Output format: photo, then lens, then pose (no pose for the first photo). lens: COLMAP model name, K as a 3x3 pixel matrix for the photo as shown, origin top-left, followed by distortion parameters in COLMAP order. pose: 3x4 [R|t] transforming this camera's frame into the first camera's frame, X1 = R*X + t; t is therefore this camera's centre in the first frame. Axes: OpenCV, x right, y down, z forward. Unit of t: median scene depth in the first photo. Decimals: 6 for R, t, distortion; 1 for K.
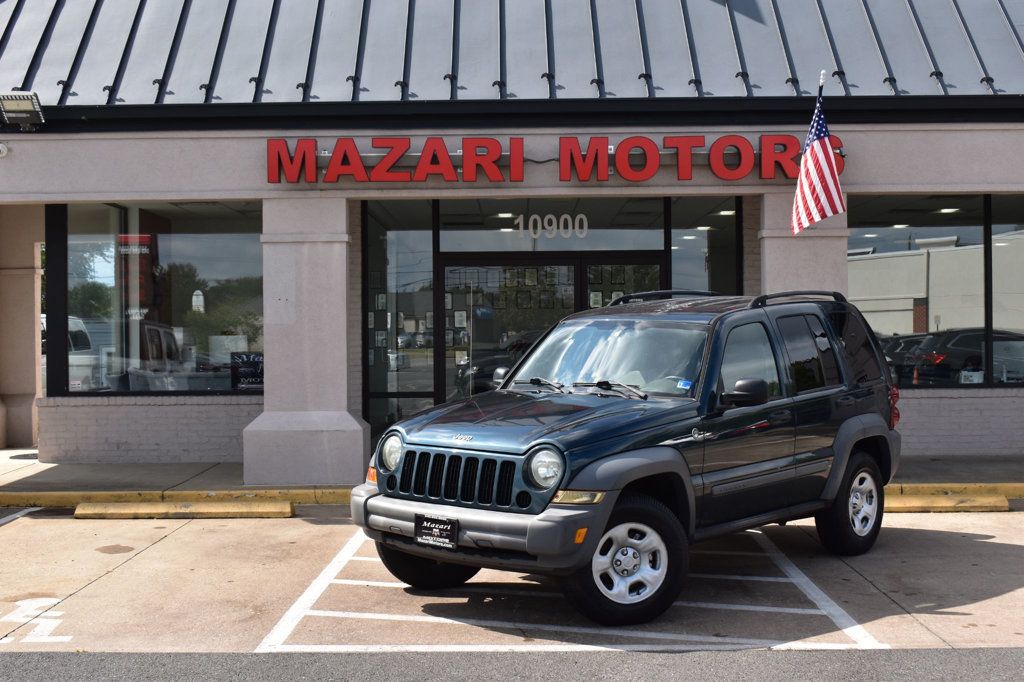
lens RADIAL K [[1403.1, 0, 512.0], [0, 1403.1, 341.0], [0, 0, 1]] dist [-0.030039, -0.027961]
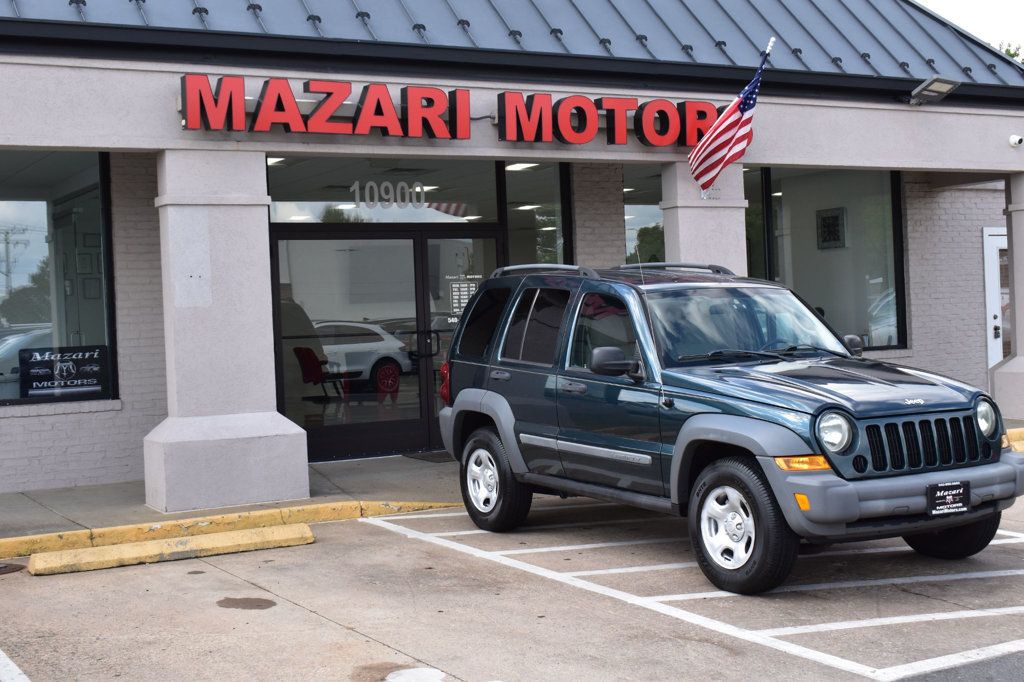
lens RADIAL K [[1409.6, 0, 512.0], [0, 1409.6, 341.0], [0, 0, 1]] dist [-0.038107, 0.014745]
pose [[0.861019, -0.033828, 0.507447, -0.417199], [0.033098, 0.999397, 0.010462, 0.004768], [-0.507495, 0.007787, 0.861620, 0.219064]]
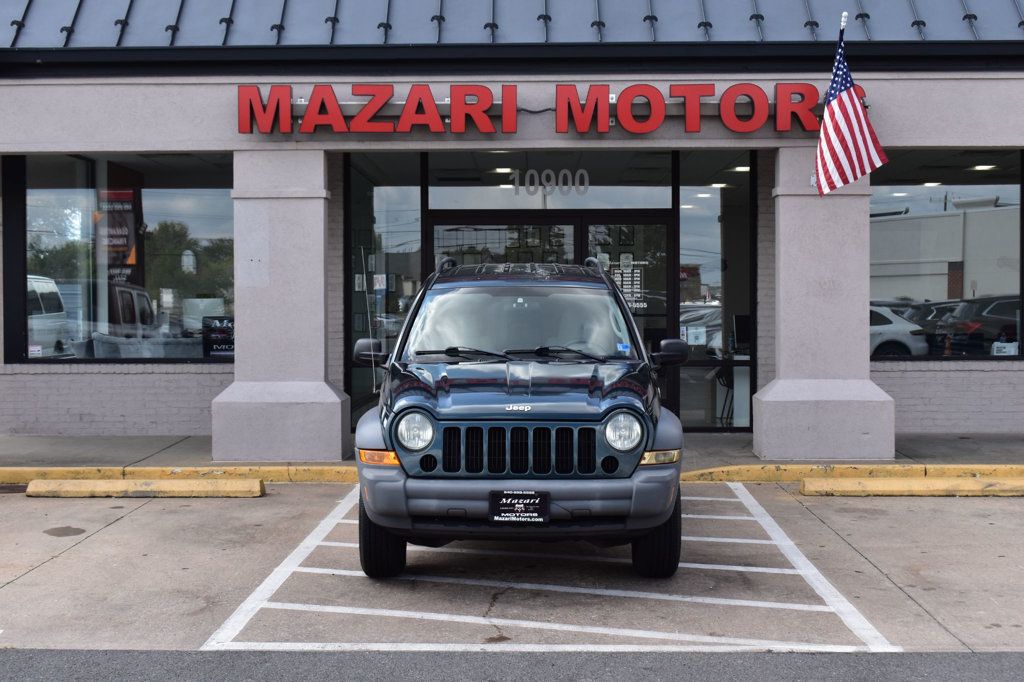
lens RADIAL K [[1483.6, 0, 512.0], [0, 1483.6, 341.0], [0, 0, 1]] dist [-0.021384, -0.007334]
pose [[0.999953, 0.005868, -0.007760, 0.013241], [-0.005677, 0.999687, 0.024365, -0.001240], [0.007900, -0.024320, 0.999673, 0.025759]]
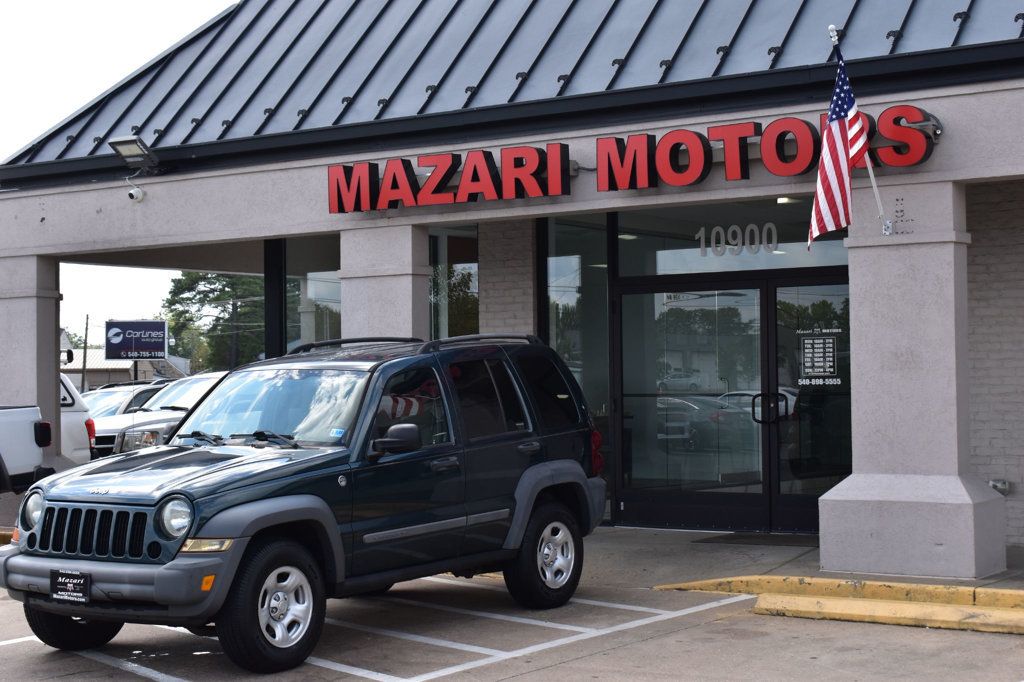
lens RADIAL K [[1785.3, 0, 512.0], [0, 1785.3, 341.0], [0, 0, 1]] dist [0.020822, -0.012817]
pose [[0.818059, -0.015232, -0.574933, 0.583538], [0.005548, 0.999812, -0.018594, -0.007296], [0.575108, 0.012021, 0.817990, 0.113792]]
